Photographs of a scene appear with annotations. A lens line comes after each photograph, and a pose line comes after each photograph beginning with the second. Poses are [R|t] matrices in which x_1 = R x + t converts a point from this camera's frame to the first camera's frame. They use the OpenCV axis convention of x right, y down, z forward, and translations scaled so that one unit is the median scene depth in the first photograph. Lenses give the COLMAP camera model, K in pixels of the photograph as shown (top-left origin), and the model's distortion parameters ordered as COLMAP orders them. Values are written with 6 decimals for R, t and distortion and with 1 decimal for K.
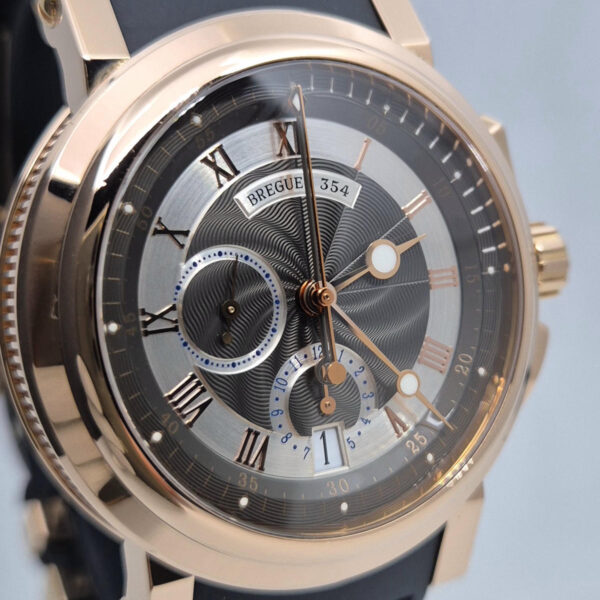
lens RADIAL K [[1595.7, 0, 300.0], [0, 1595.7, 300.0], [0, 0, 1]] dist [-0.074981, -0.268440]
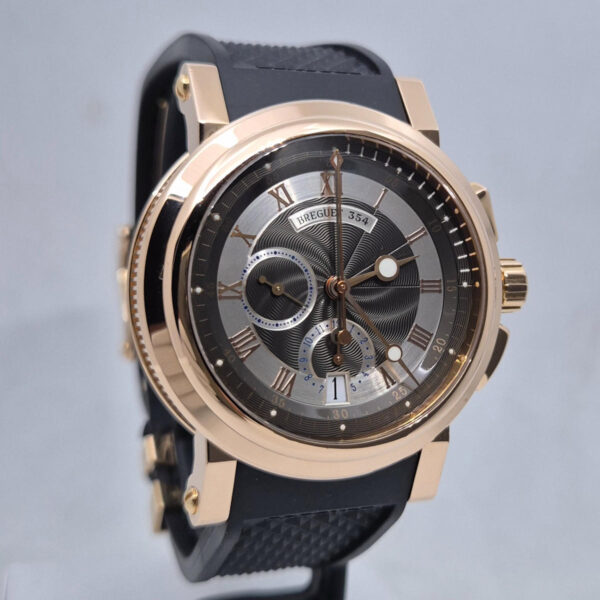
lens RADIAL K [[1595.7, 0, 300.0], [0, 1595.7, 300.0], [0, 0, 1]] dist [-0.074981, -0.268440]
pose [[0.981879, 0.092145, -0.165597, 0.231634], [-0.100135, 0.994147, -0.040545, 0.076127], [0.160892, 0.056392, 0.985360, -0.518146]]
